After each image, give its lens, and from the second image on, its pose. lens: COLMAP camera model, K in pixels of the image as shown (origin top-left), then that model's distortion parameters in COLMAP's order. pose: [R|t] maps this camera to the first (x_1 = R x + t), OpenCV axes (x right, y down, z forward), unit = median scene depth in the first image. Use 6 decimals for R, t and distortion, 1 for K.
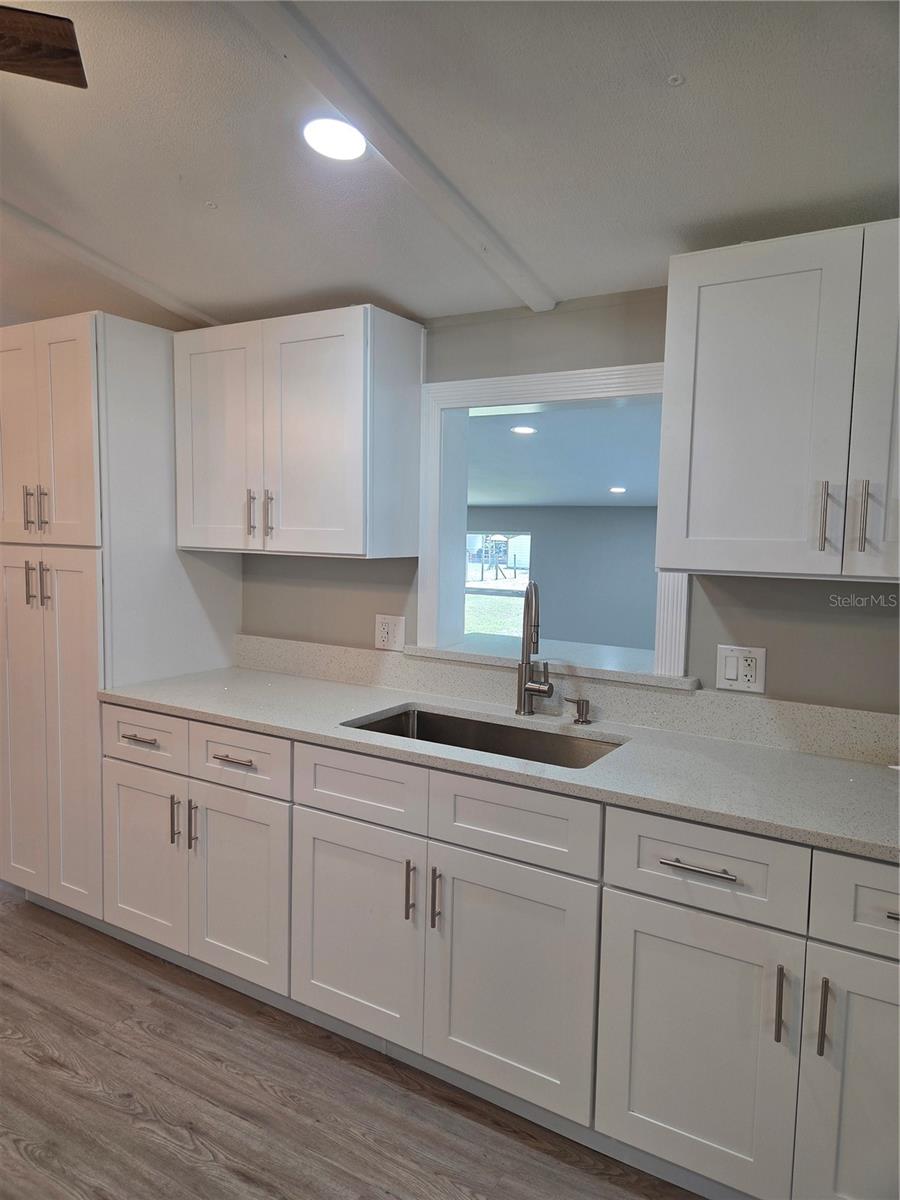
lens RADIAL K [[807.3, 0, 450.6], [0, 807.3, 596.0], [0, 0, 1]] dist [0.063013, -0.050915]
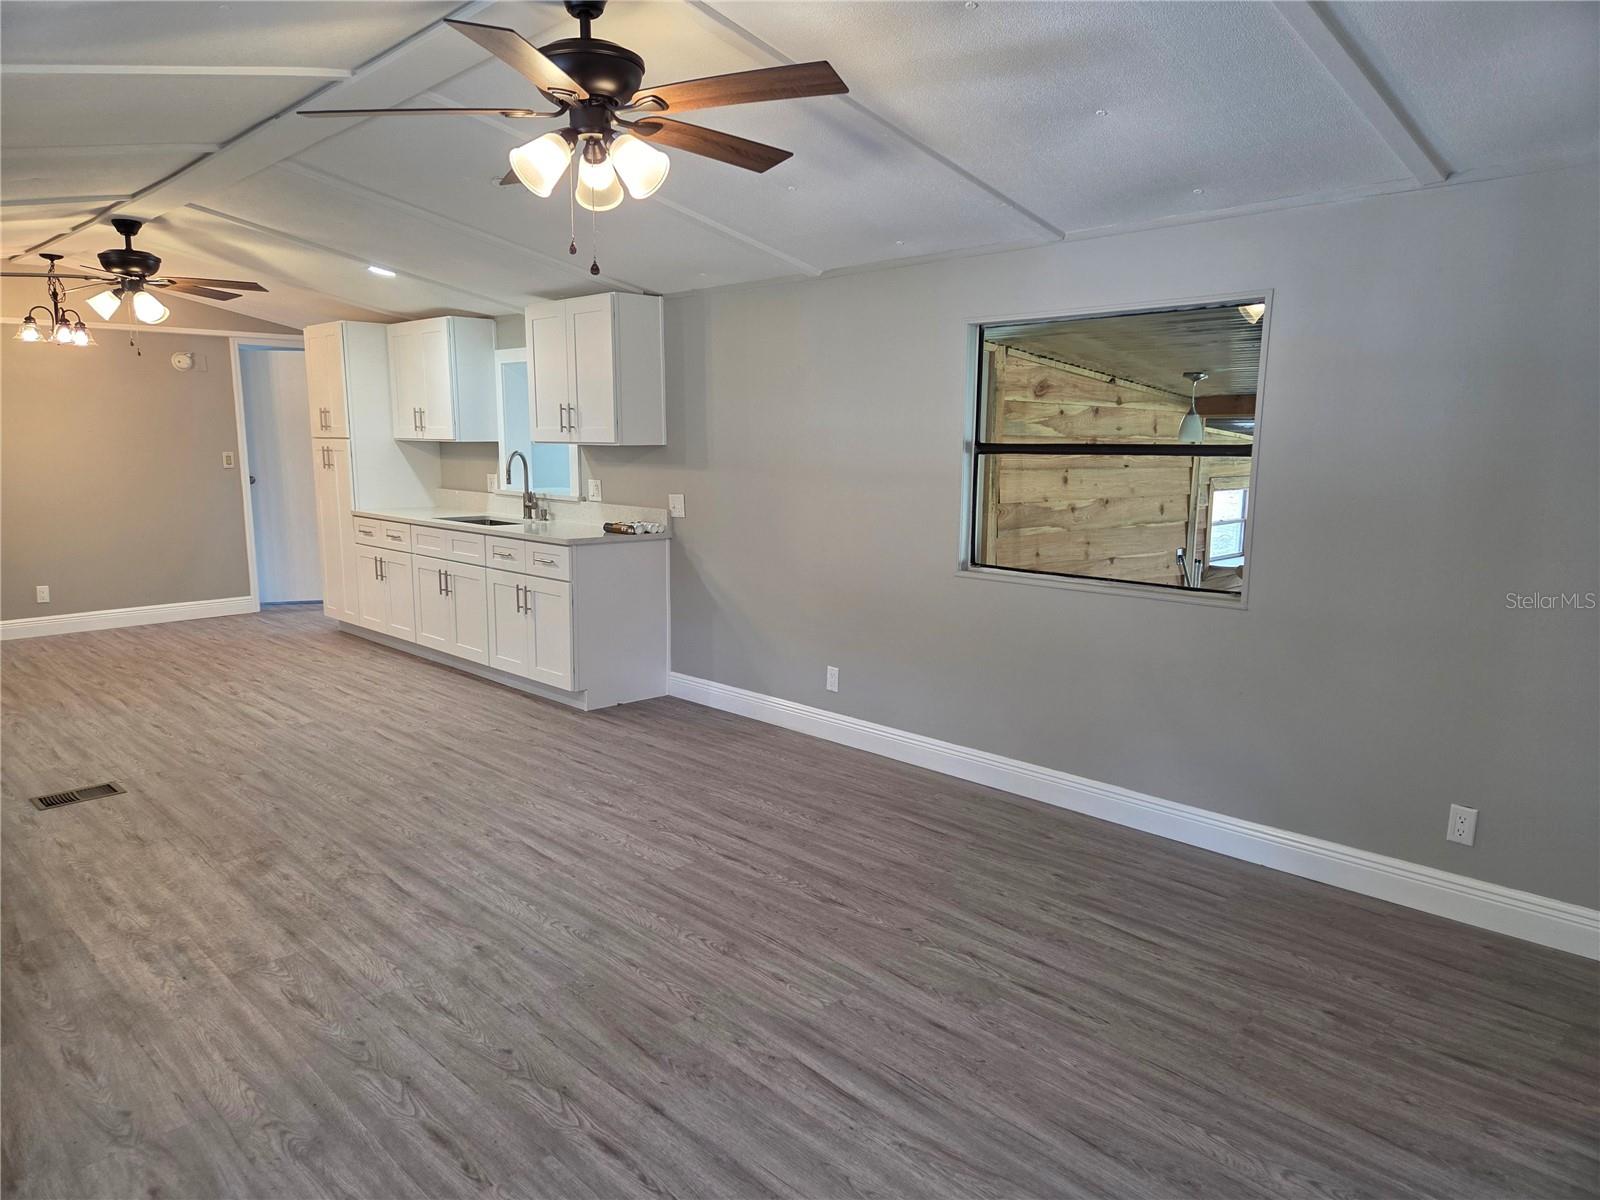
lens RADIAL K [[1076.4, 0, 780.9], [0, 1076.4, 597.2], [0, 0, 1]] dist [0.063013, -0.050915]
pose [[0.965624, 0.027336, -0.258502, 1.293061], [-0.013582, 0.998403, 0.054841, 0.171597], [0.259589, -0.049445, 0.964453, -1.318456]]
